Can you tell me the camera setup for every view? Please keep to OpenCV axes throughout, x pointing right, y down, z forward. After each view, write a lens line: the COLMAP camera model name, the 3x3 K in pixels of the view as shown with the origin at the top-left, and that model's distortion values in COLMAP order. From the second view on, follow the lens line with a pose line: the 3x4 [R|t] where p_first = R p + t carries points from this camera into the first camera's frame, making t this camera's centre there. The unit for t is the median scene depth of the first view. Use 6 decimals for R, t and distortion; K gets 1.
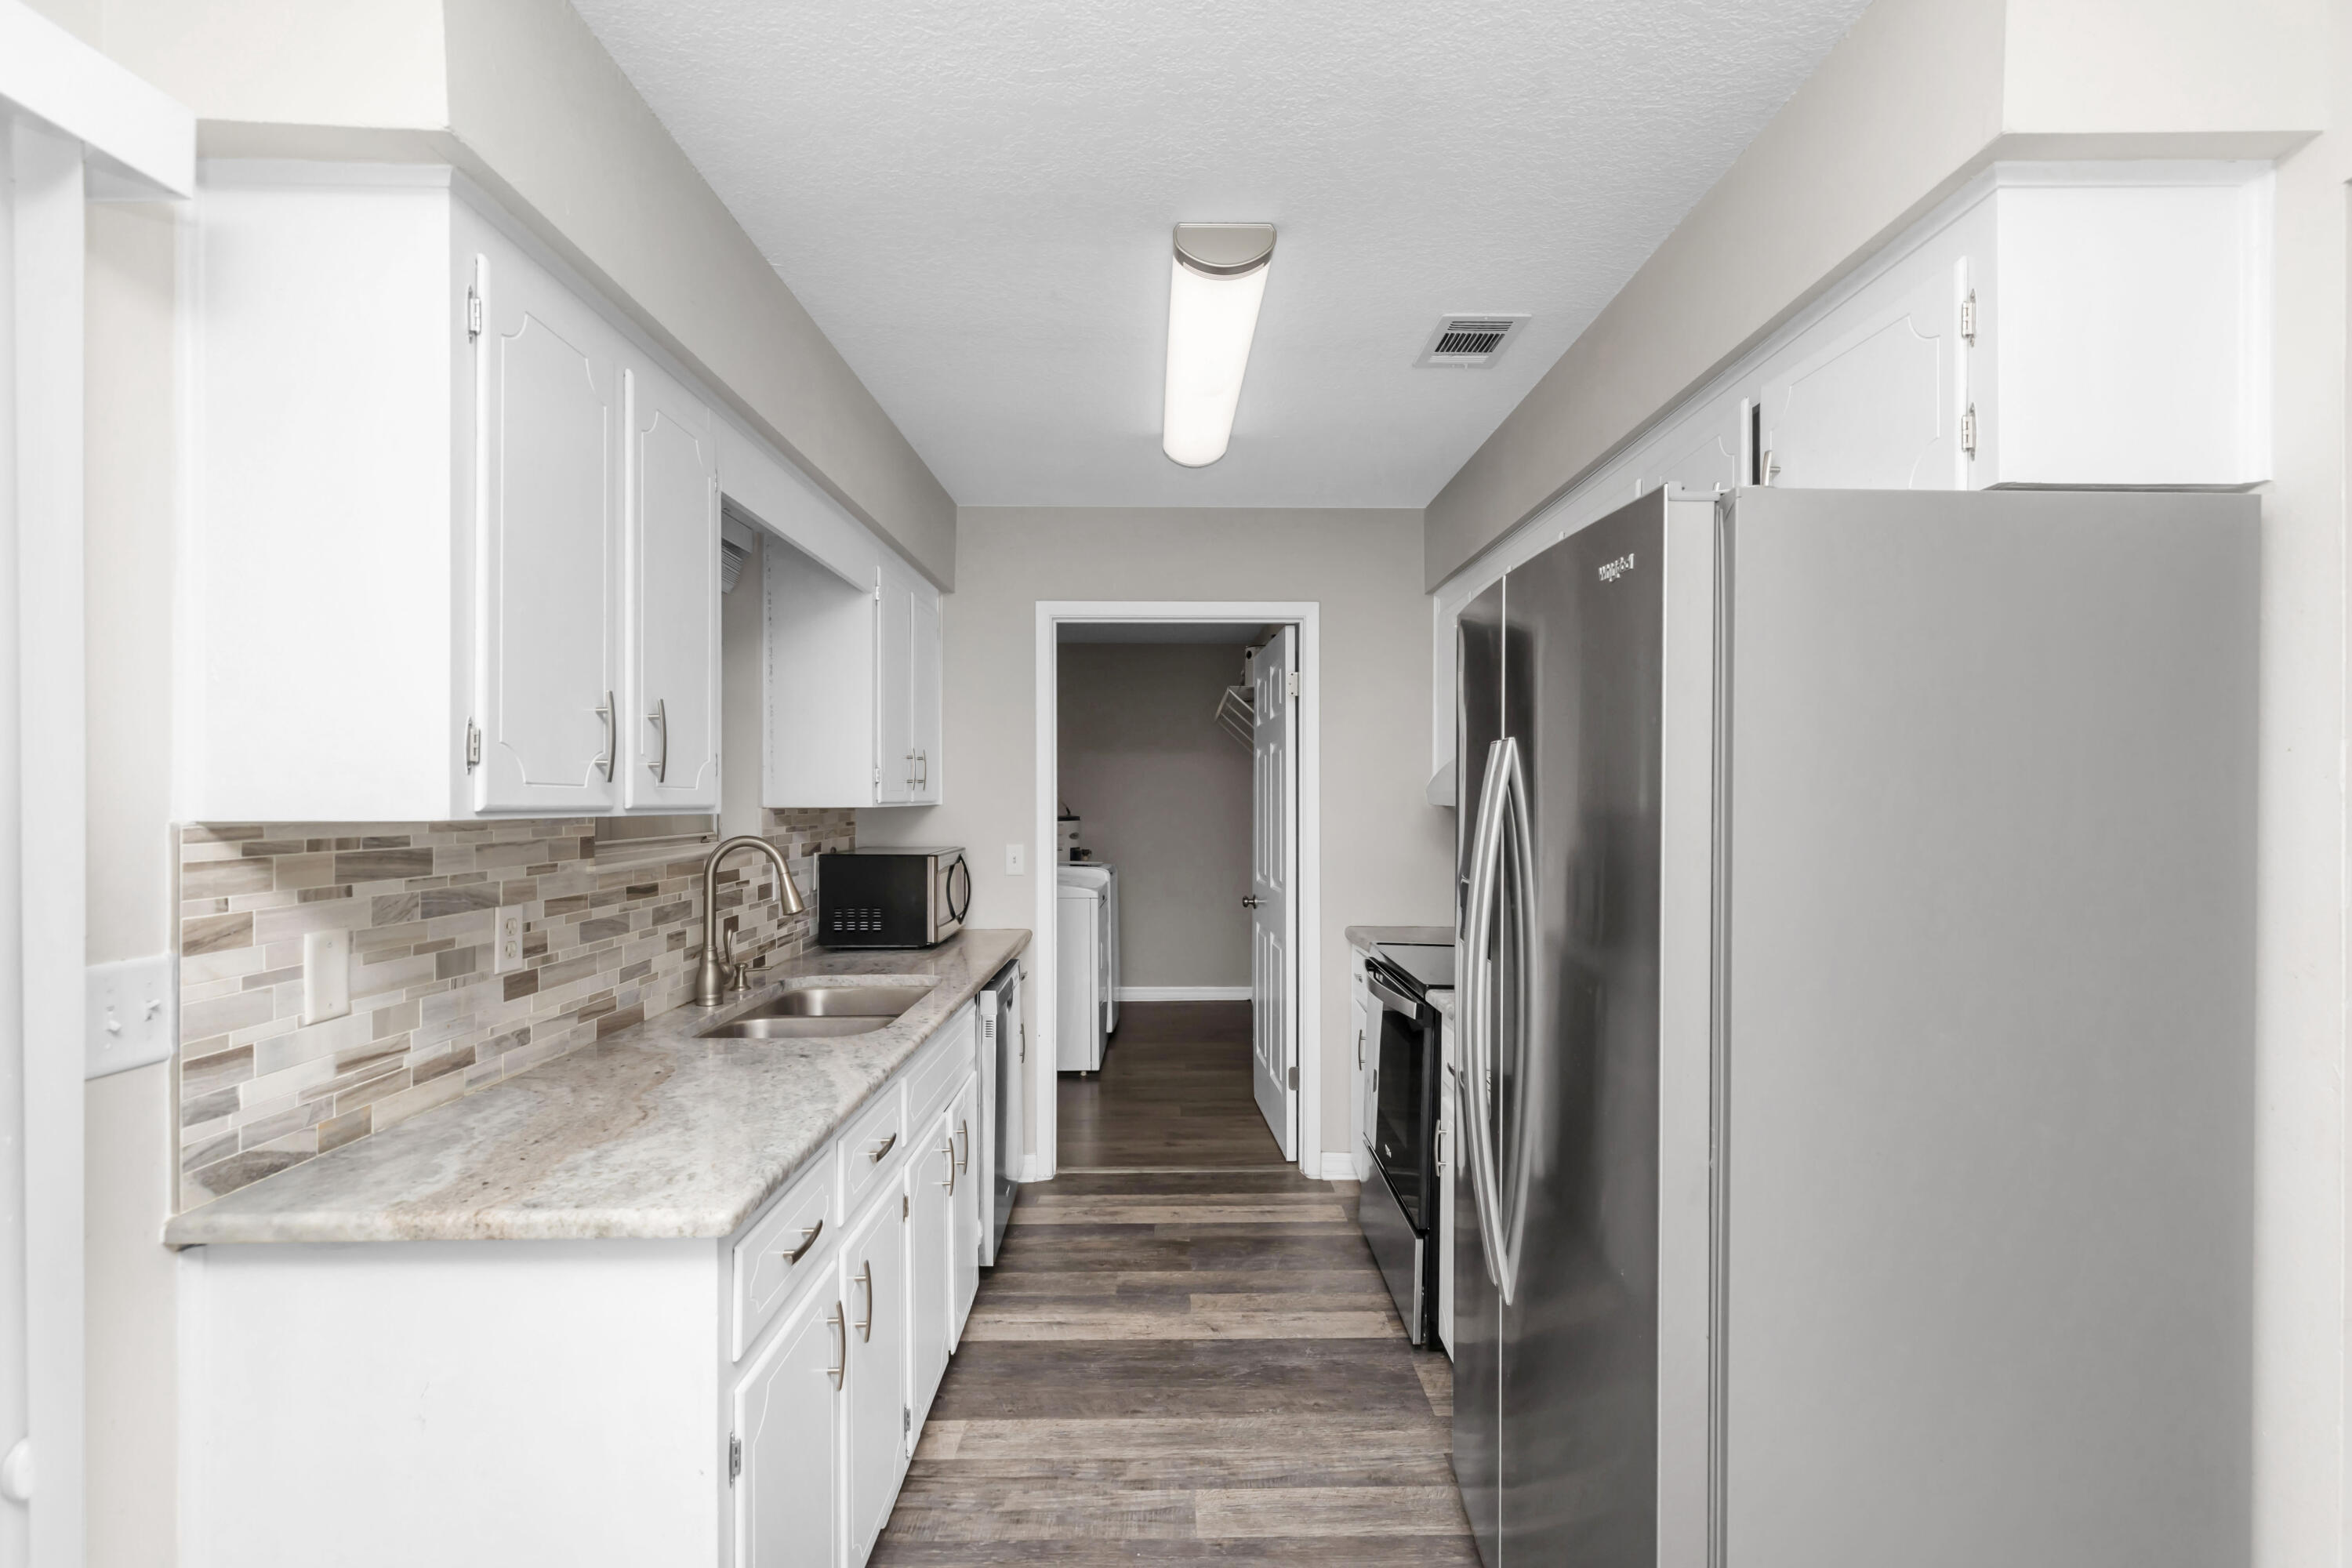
lens RADIAL K [[1077.4, 0, 1206.0], [0, 1077.4, 802.4], [0, 0, 1]] dist [0.005856, -0.001833]
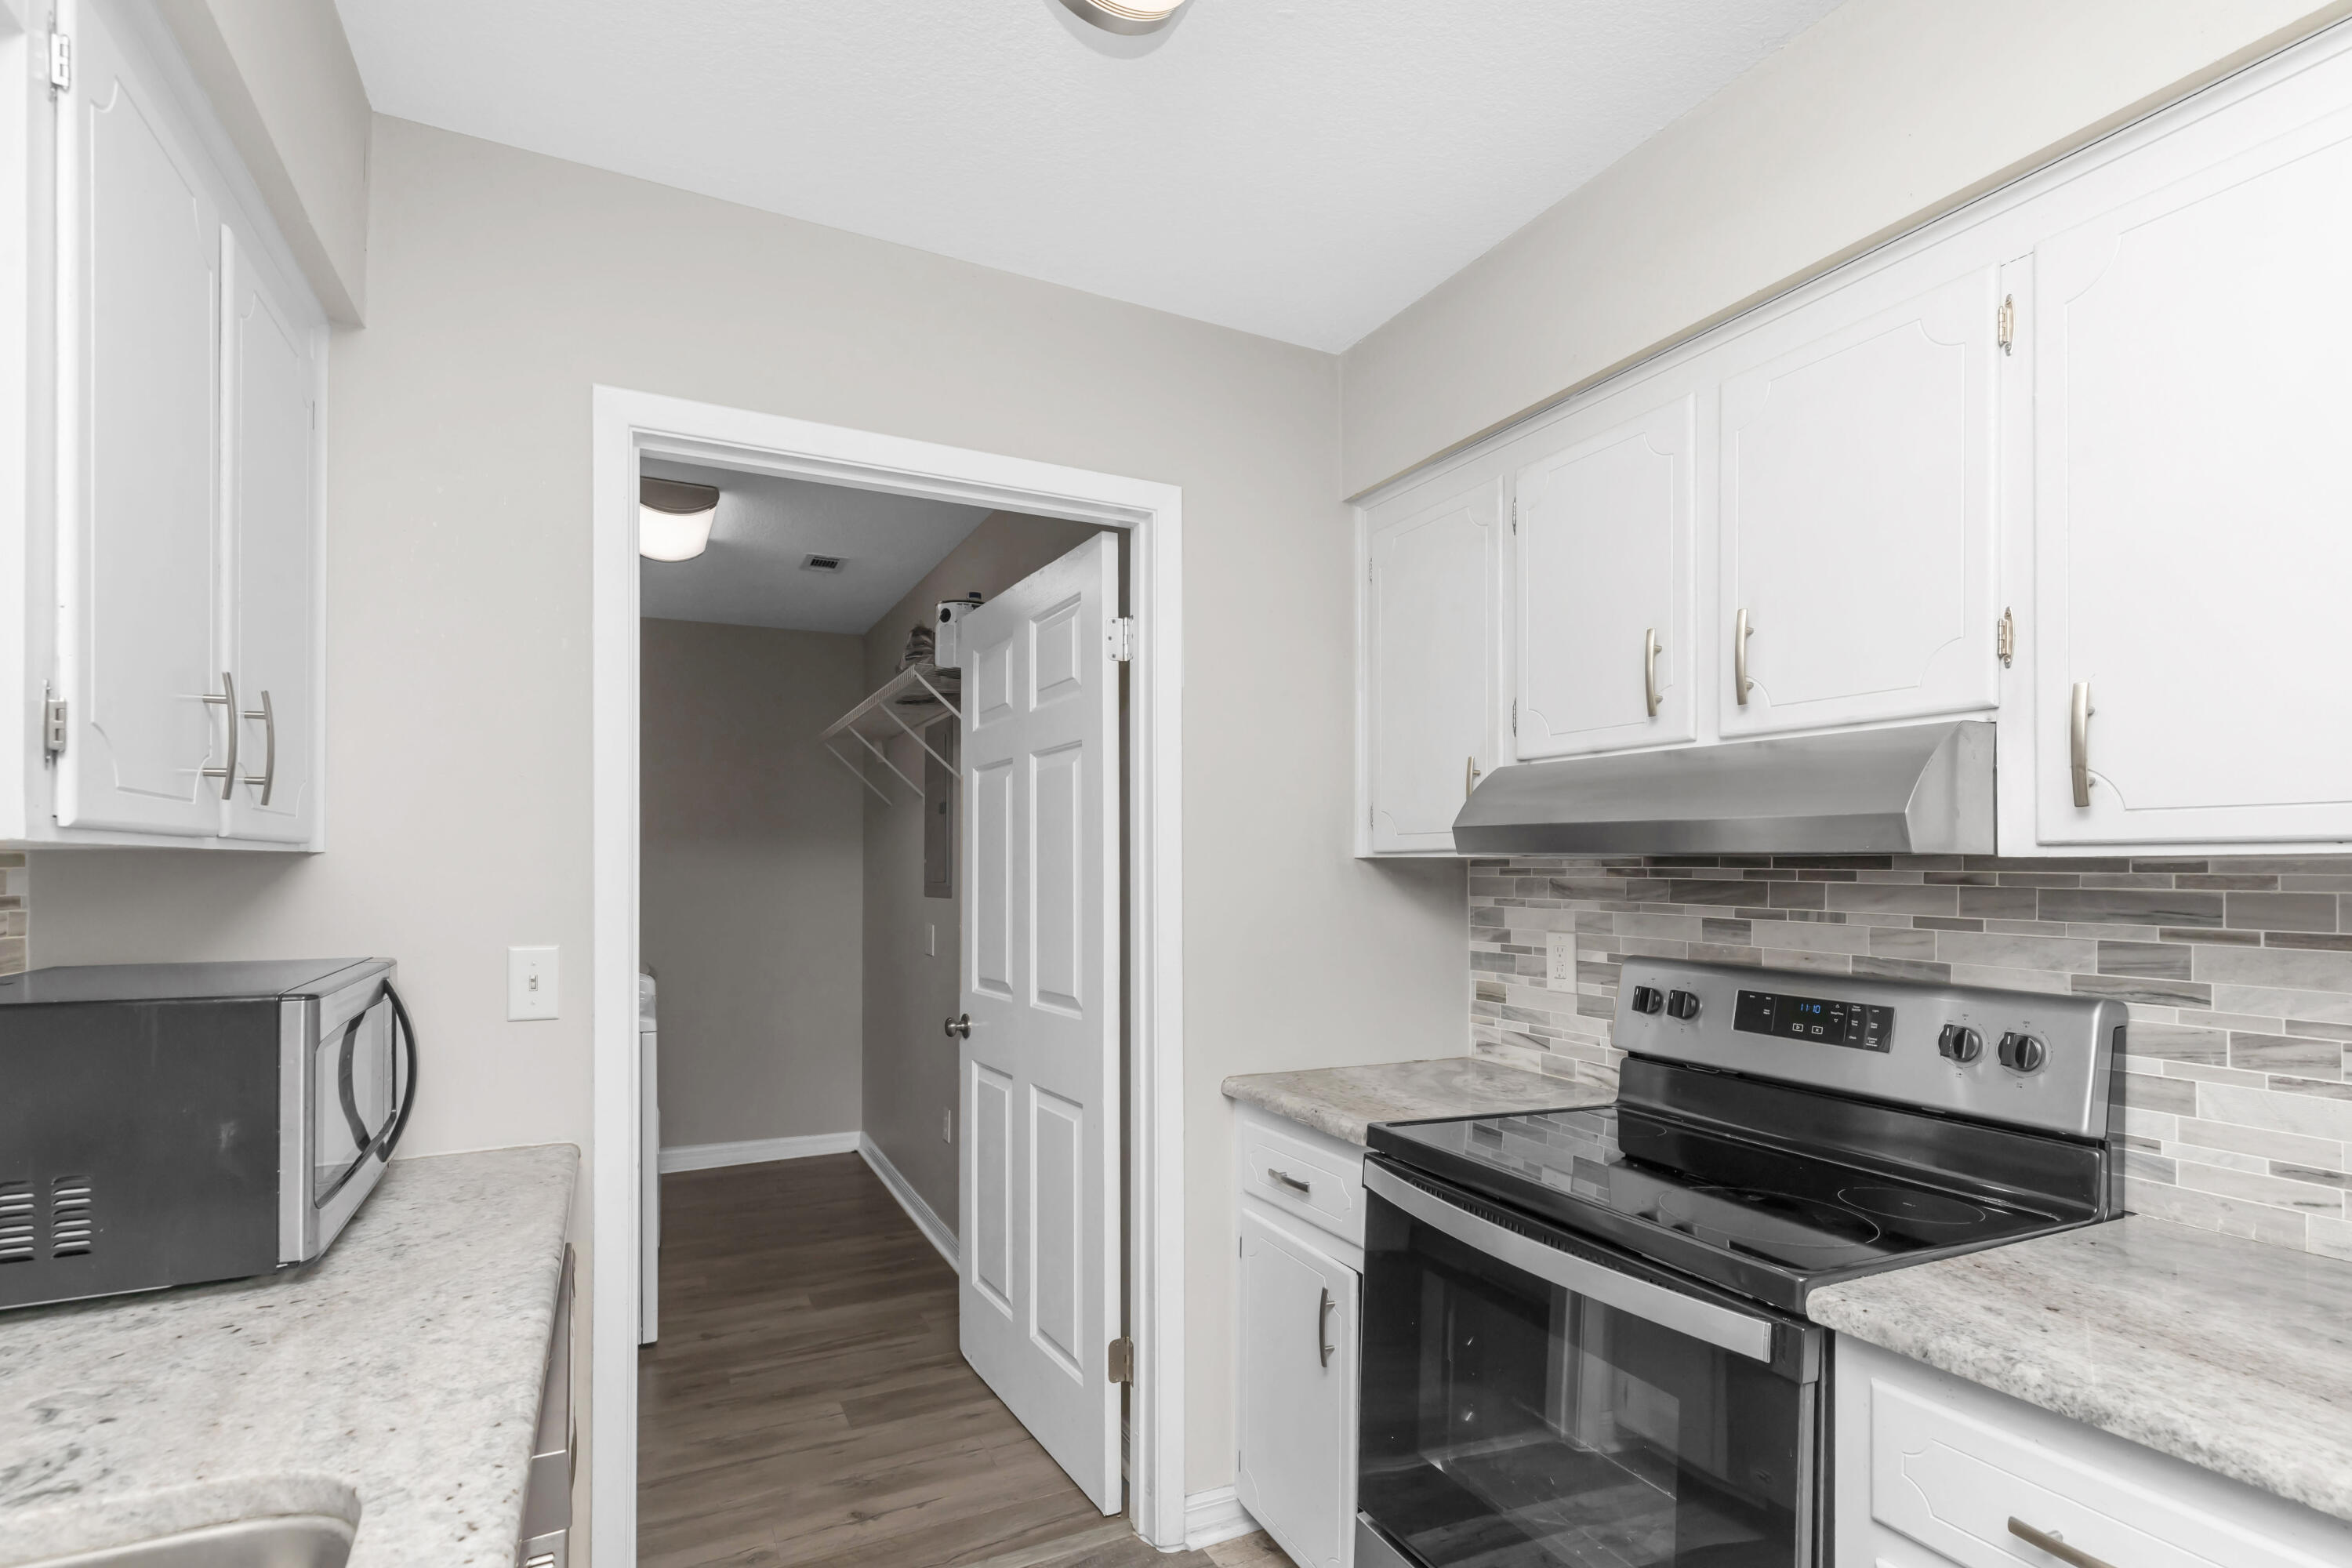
lens RADIAL K [[1077.4, 0, 1162.5], [0, 1077.4, 866.9], [0, 0, 1]] dist [0.005856, -0.001833]
pose [[0.906935, 0.002056, 0.421267, -0.149778], [0.001218, 0.999971, -0.007502, 0.011764], [-0.421270, 0.007317, 0.906906, 0.574209]]
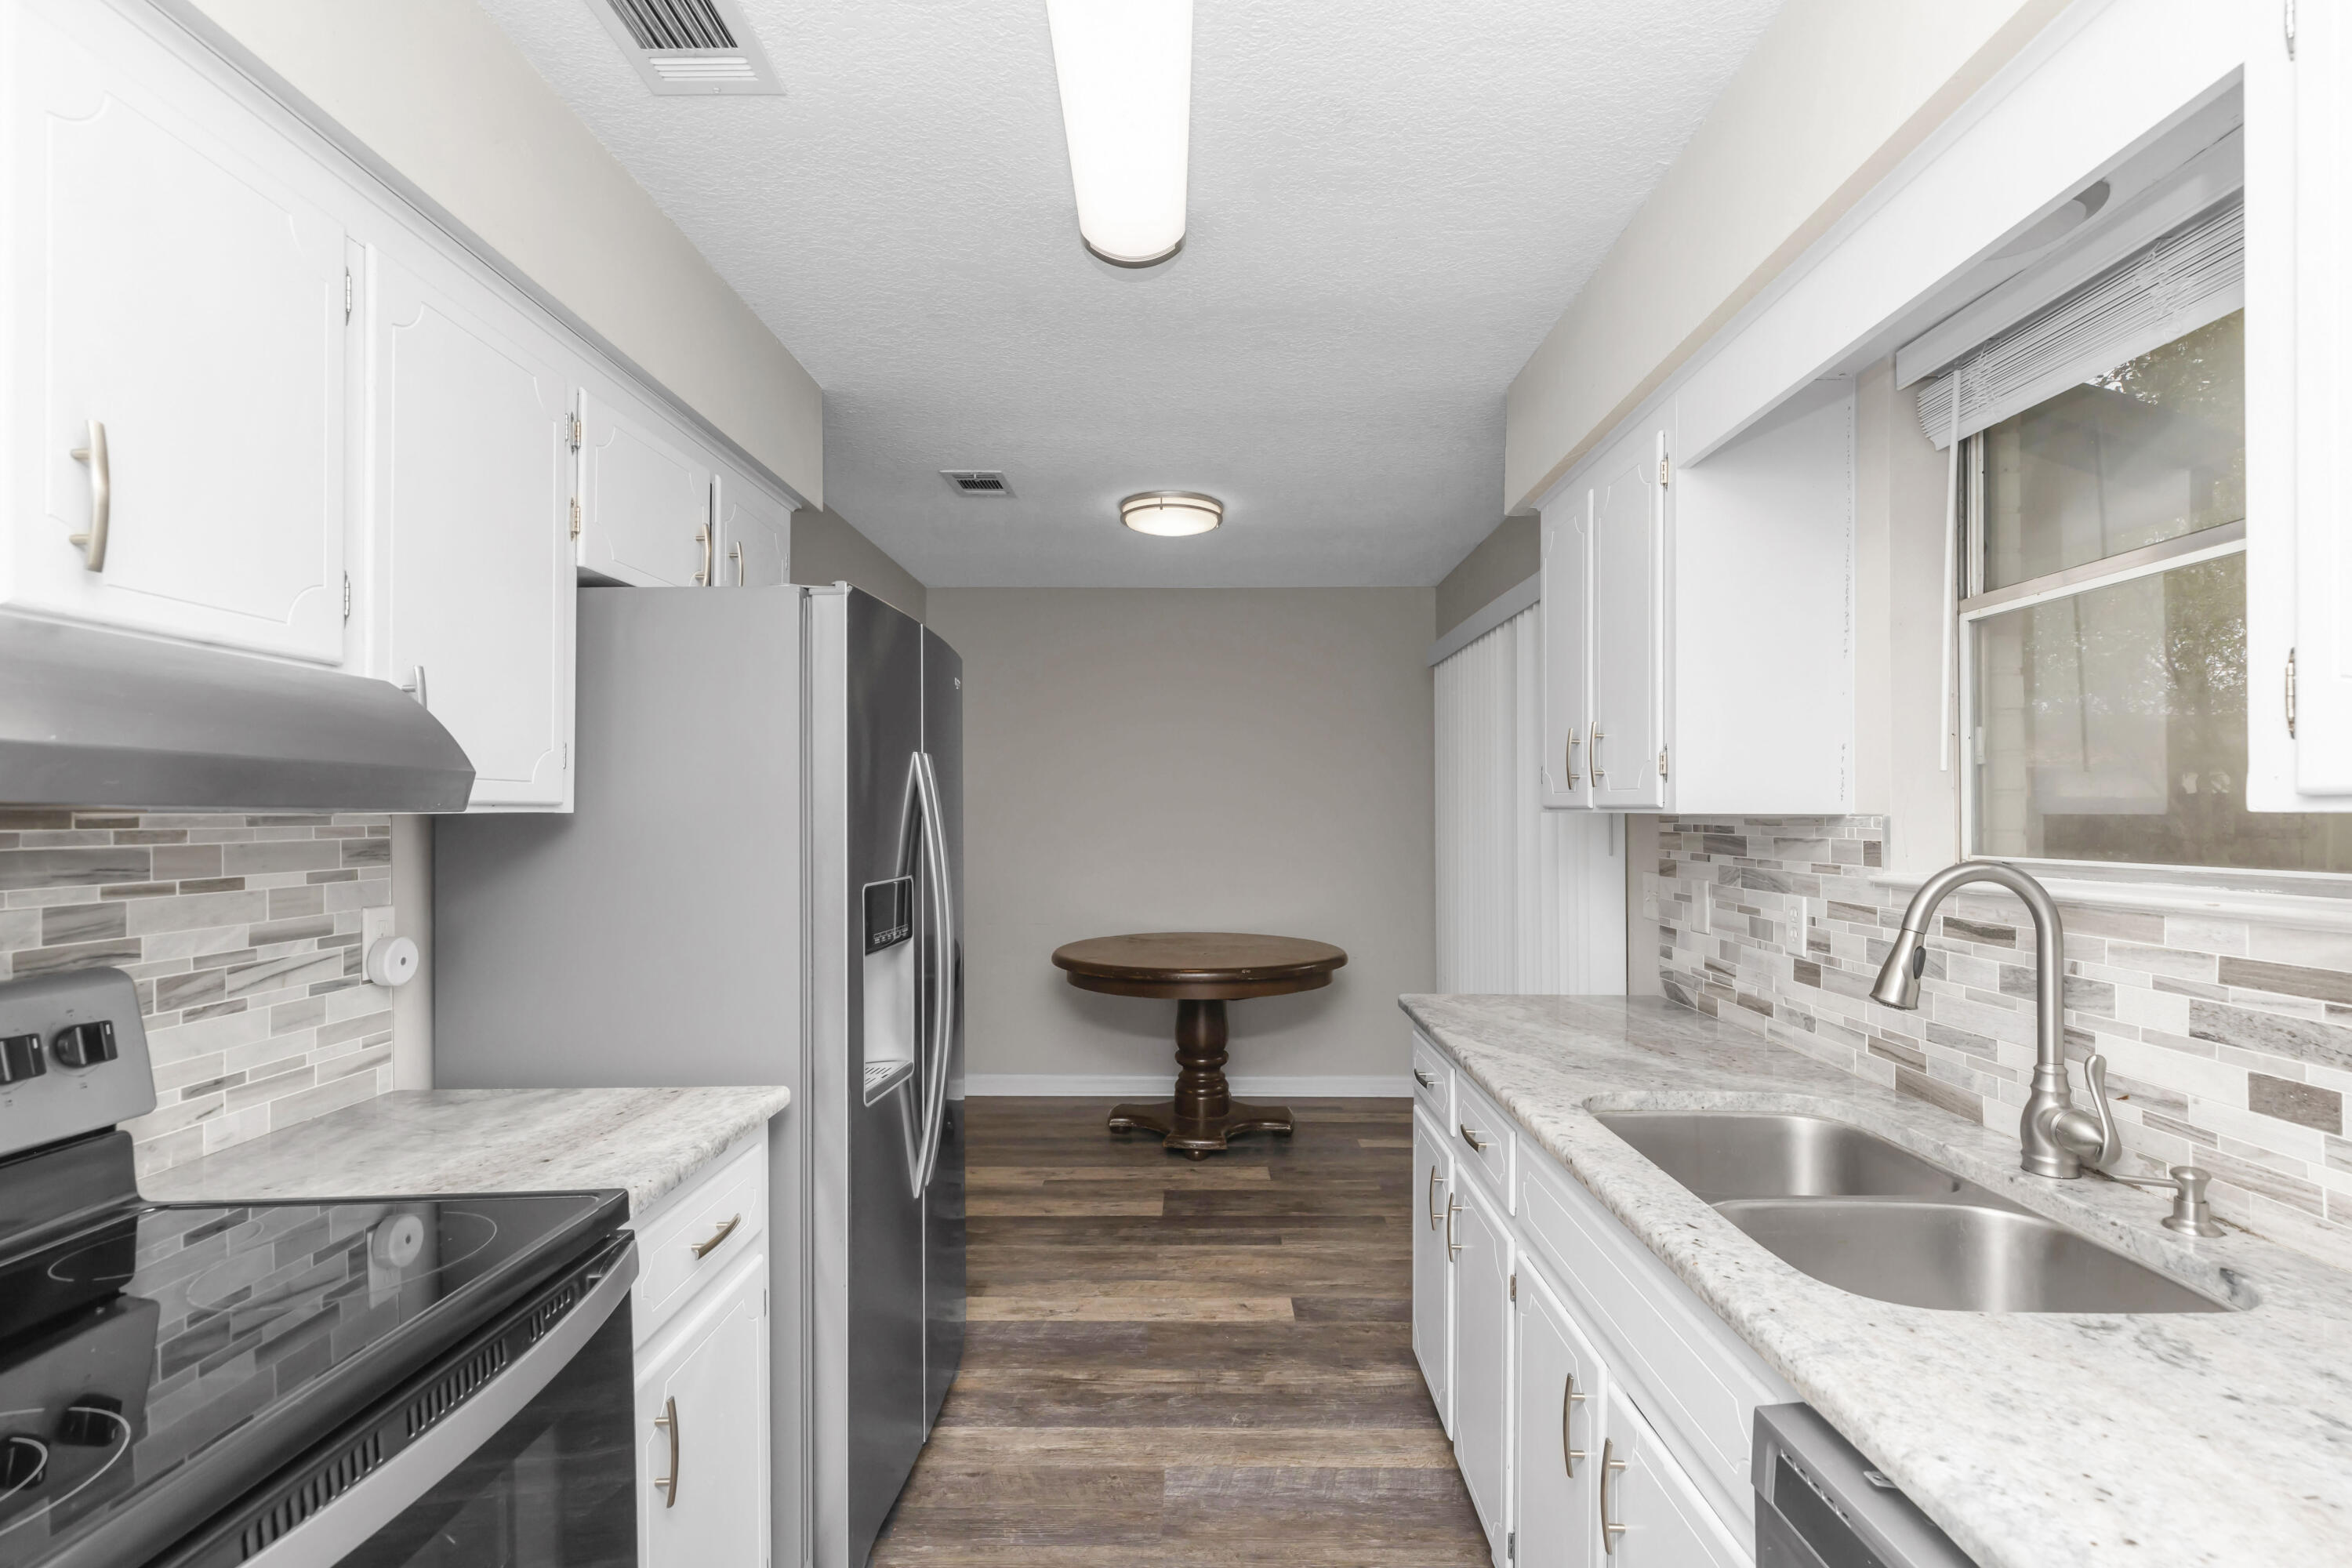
lens RADIAL K [[1077.4, 0, 1163.0], [0, 1077.4, 801.9], [0, 0, 1]] dist [0.005856, -0.001833]
pose [[-0.998265, -0.000546, 0.058878, -0.034098], [-0.000797, 0.999991, -0.004255, 0.002609], [-0.058875, -0.004295, -0.998256, 1.183757]]
